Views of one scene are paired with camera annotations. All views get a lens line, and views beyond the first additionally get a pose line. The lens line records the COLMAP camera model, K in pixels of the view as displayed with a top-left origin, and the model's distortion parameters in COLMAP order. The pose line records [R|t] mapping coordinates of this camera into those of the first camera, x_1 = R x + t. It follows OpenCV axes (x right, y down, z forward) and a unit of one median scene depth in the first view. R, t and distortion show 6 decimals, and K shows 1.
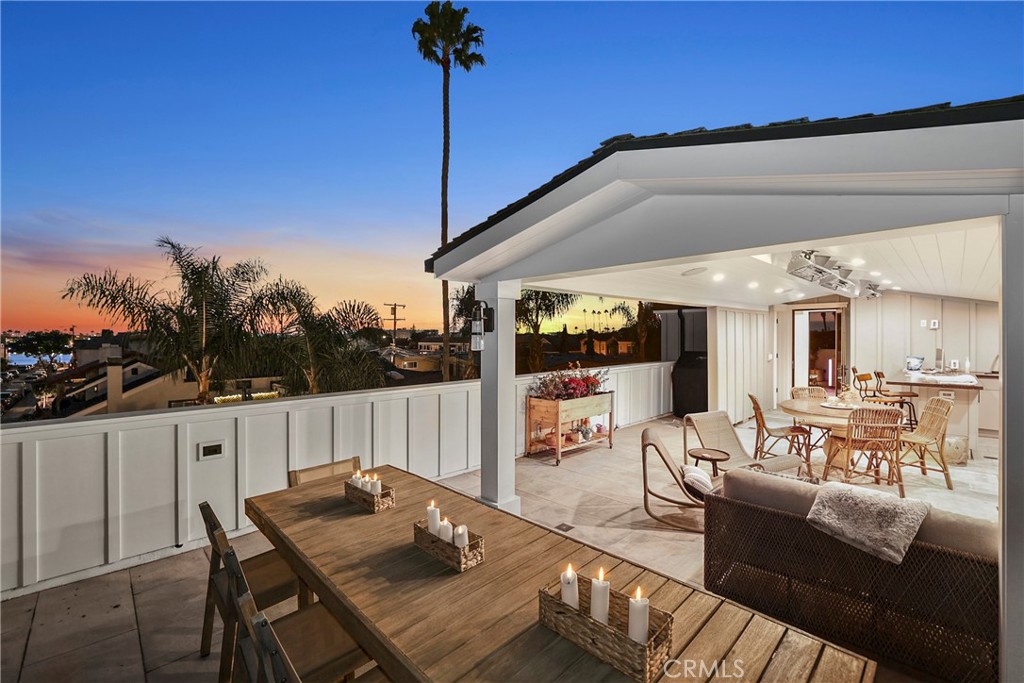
lens RADIAL K [[424.1, 0, 456.4], [0, 424.1, 339.3], [0, 0, 1]] dist [0.015812, 0.000064]
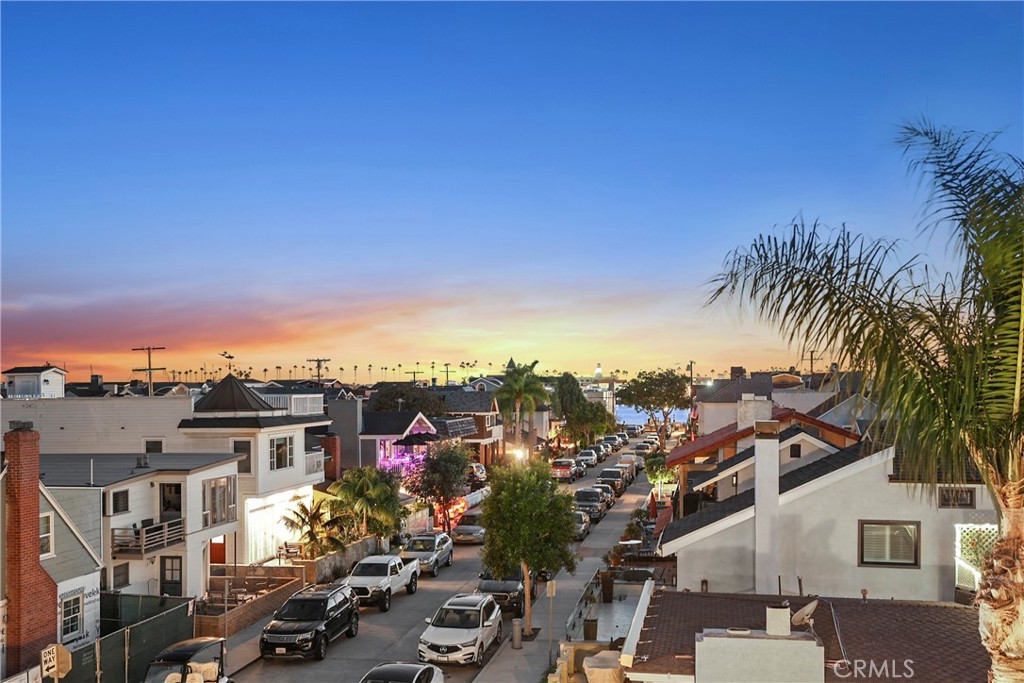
lens RADIAL K [[916.4, 0, 512.0], [0, 916.4, 341.5], [0, 0, 1]] dist [0.089768, 0.059505]
pose [[0.609610, -0.036878, -0.791843, -0.102116], [0.000831, 0.998946, -0.045883, -0.002112], [0.792701, 0.027312, 0.608999, 0.087856]]
